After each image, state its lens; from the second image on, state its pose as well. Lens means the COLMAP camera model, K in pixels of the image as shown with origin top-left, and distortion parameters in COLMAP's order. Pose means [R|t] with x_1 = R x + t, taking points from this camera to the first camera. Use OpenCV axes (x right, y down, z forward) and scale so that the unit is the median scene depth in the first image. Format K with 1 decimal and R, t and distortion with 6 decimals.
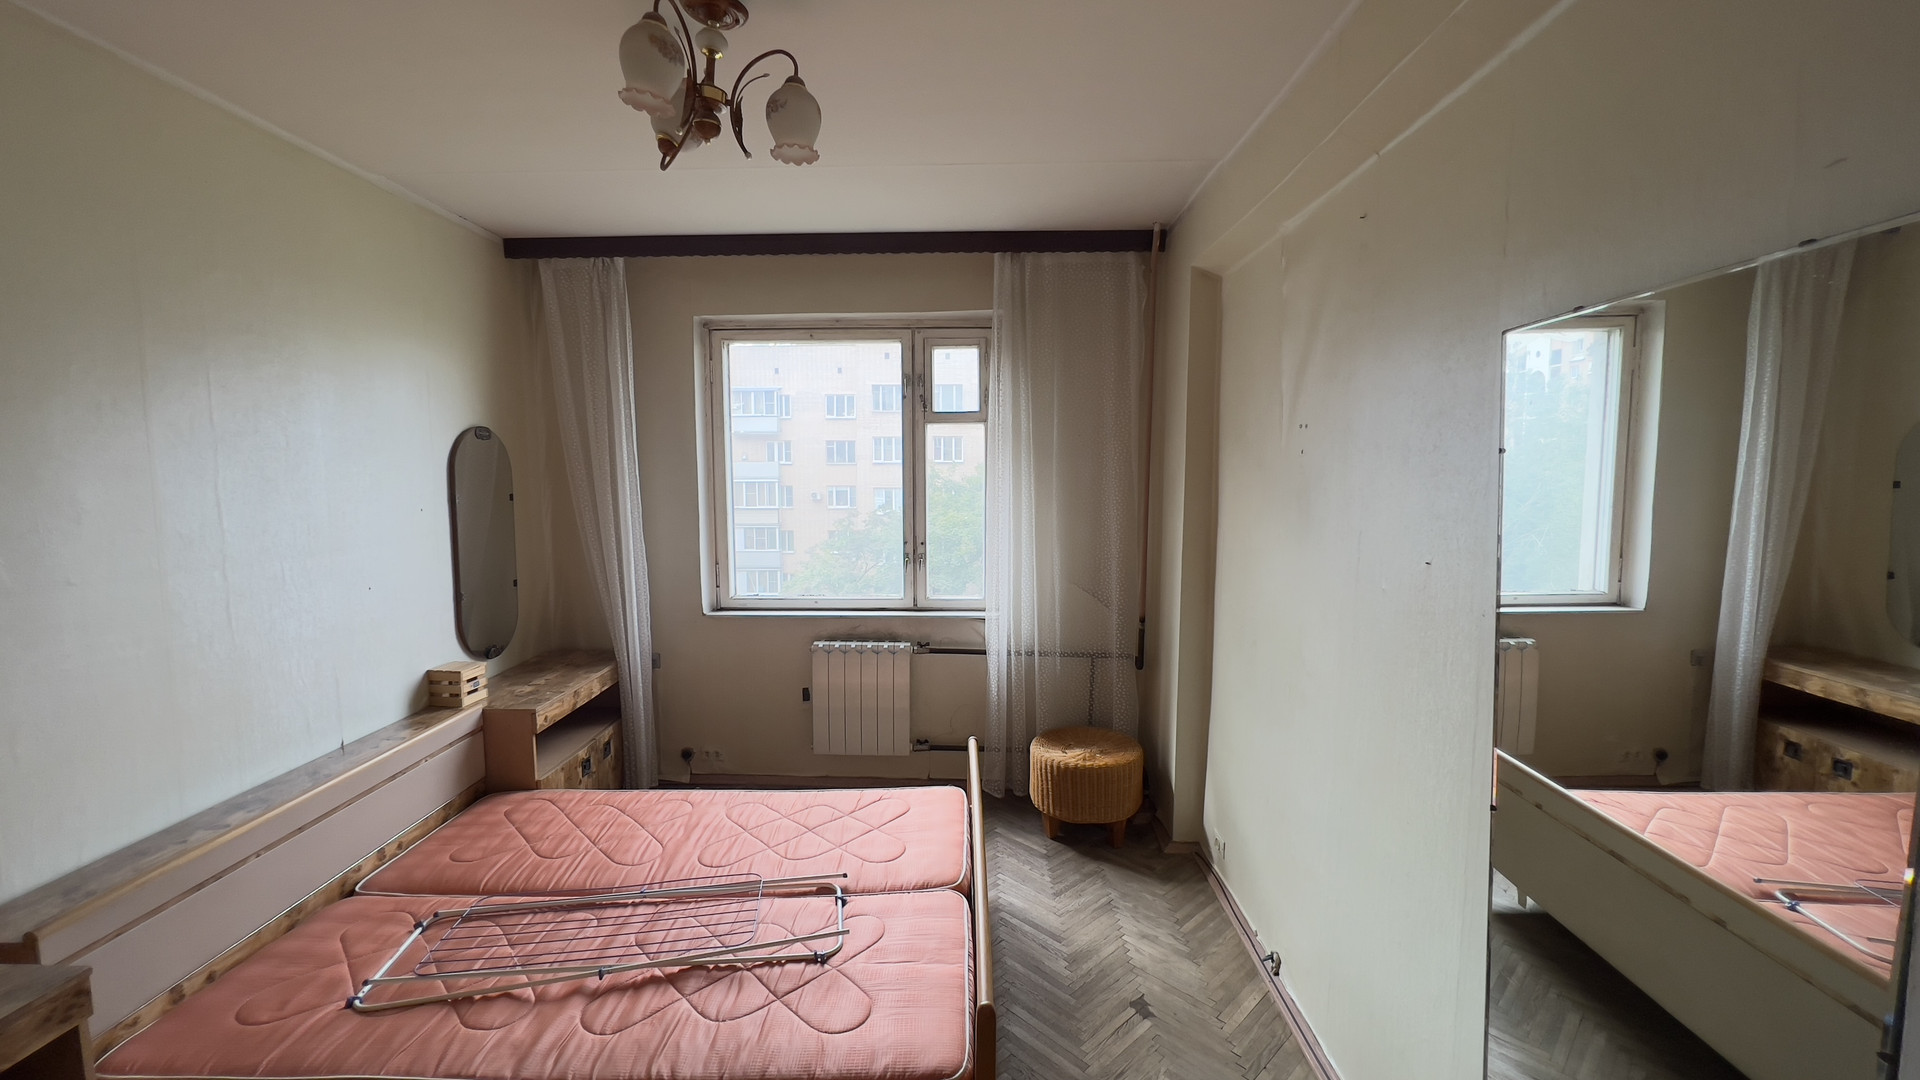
lens RADIAL K [[768.9, 0, 960.0], [0, 768.9, 540.0], [0, 0, 1]] dist [-0.009697, 0.000152]
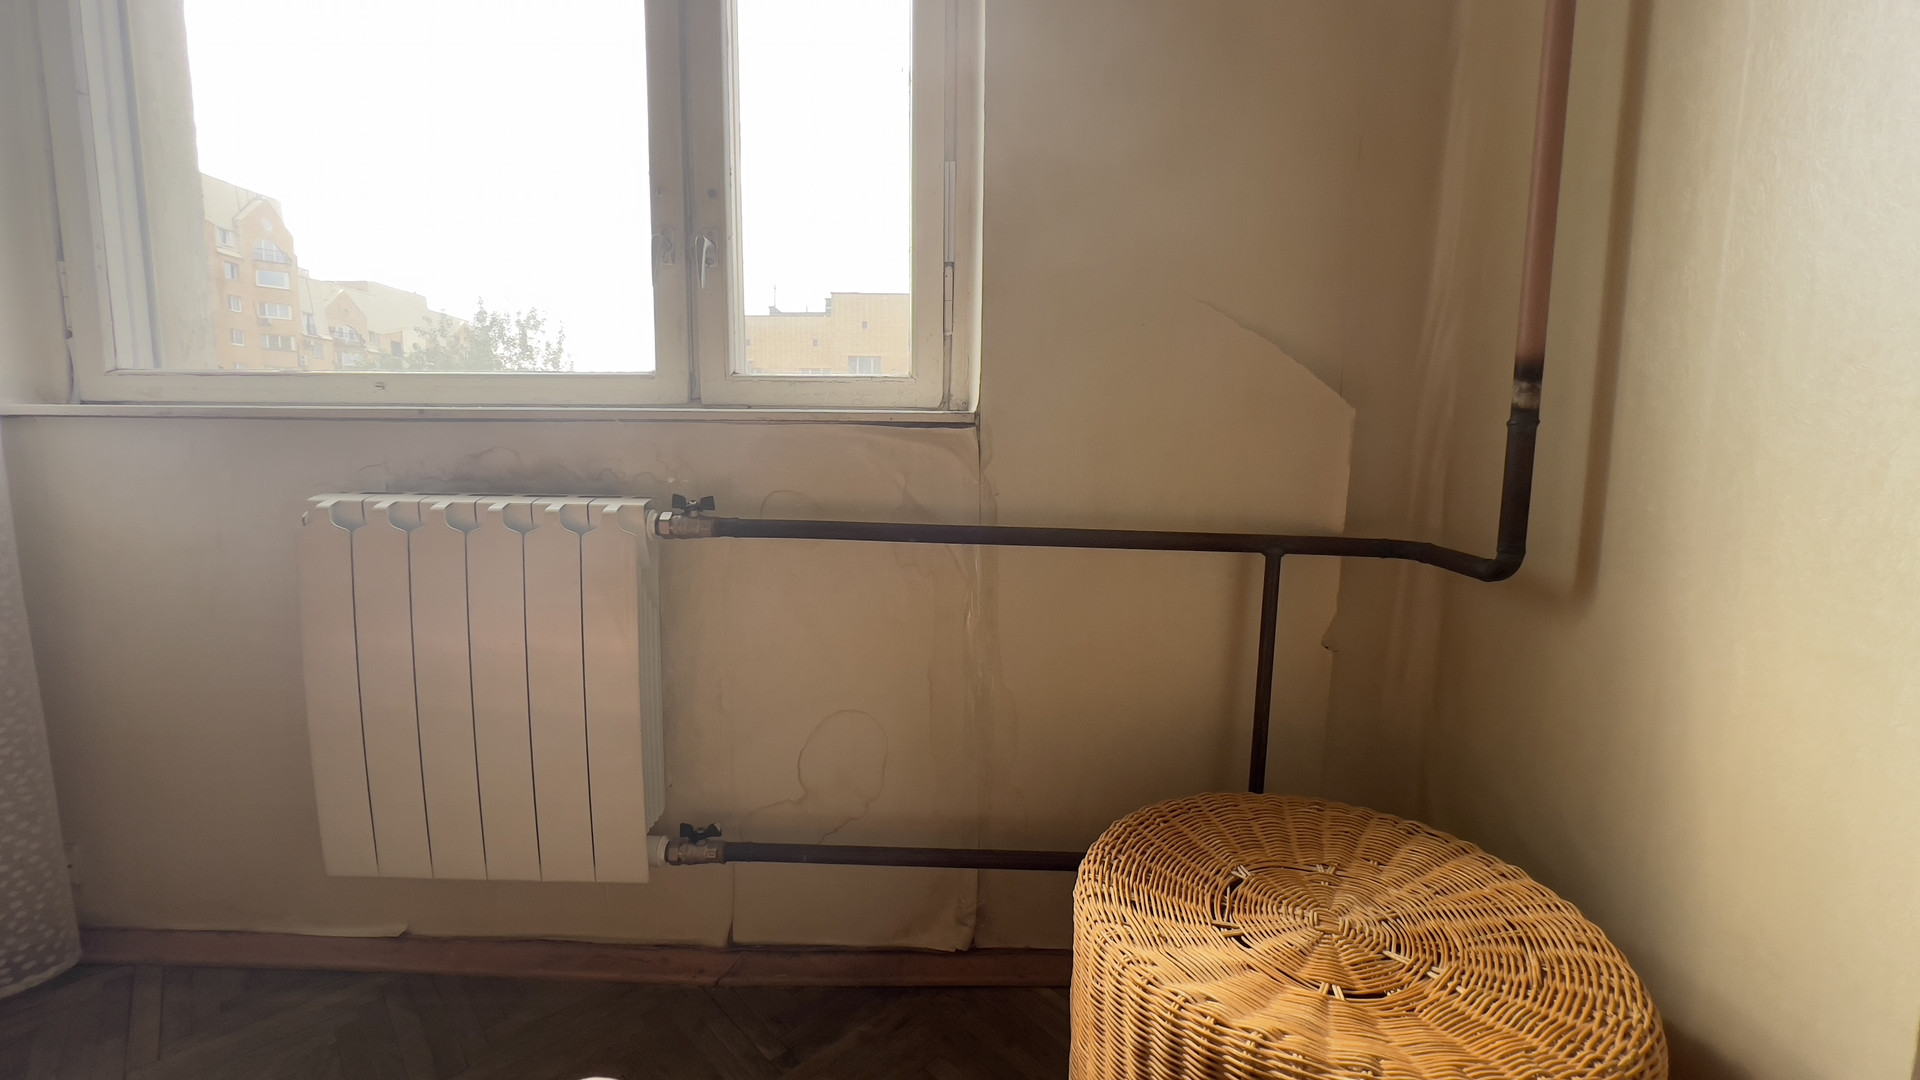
lens RADIAL K [[768.9, 0, 960.0], [0, 768.9, 540.0], [0, 0, 1]] dist [-0.009697, 0.000152]
pose [[0.999774, 0.004474, 0.020789, 0.051150], [-0.004726, 0.999915, 0.012116, 0.156438], [-0.020733, -0.012212, 0.999710, 0.761878]]
